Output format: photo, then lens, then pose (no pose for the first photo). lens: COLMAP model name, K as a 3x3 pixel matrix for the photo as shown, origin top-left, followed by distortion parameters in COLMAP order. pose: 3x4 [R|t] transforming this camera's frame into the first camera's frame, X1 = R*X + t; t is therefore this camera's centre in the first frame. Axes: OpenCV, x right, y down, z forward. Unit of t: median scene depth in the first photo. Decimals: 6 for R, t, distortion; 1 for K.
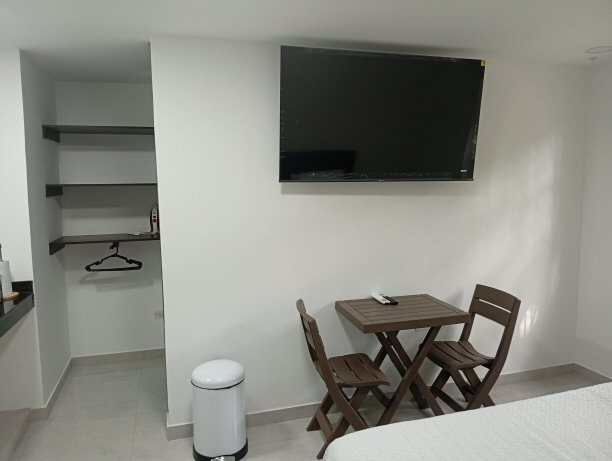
lens RADIAL K [[471.2, 0, 297.4], [0, 471.2, 230.2], [0, 0, 1]] dist [0.048609, -0.089439]
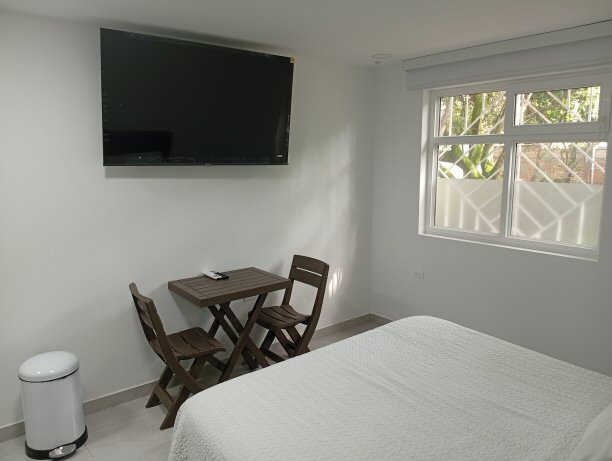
lens RADIAL K [[471.2, 0, 299.7], [0, 471.2, 232.6], [0, 0, 1]] dist [0.048609, -0.089439]
pose [[0.926696, -0.054891, 0.371782, -0.035177], [0.037274, 0.997823, 0.054412, -0.002290], [-0.373959, -0.036565, 0.926724, -0.072178]]
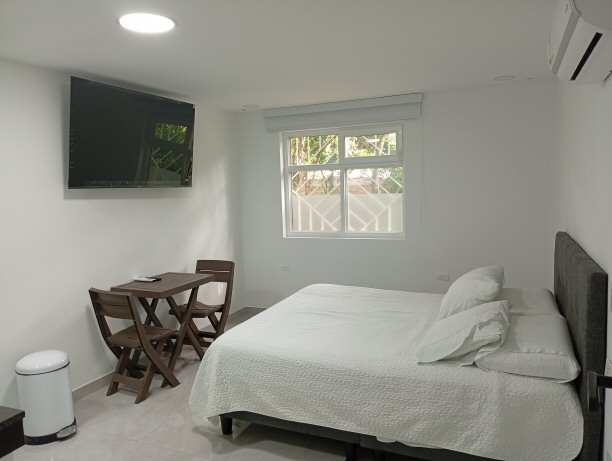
lens RADIAL K [[471.2, 0, 308.5], [0, 471.2, 232.7], [0, 0, 1]] dist [0.048609, -0.089439]
pose [[0.641280, -0.086954, 0.762364, -0.526759], [0.107140, 0.993972, 0.023247, 0.038464], [-0.759790, 0.066772, 0.646731, -0.186800]]
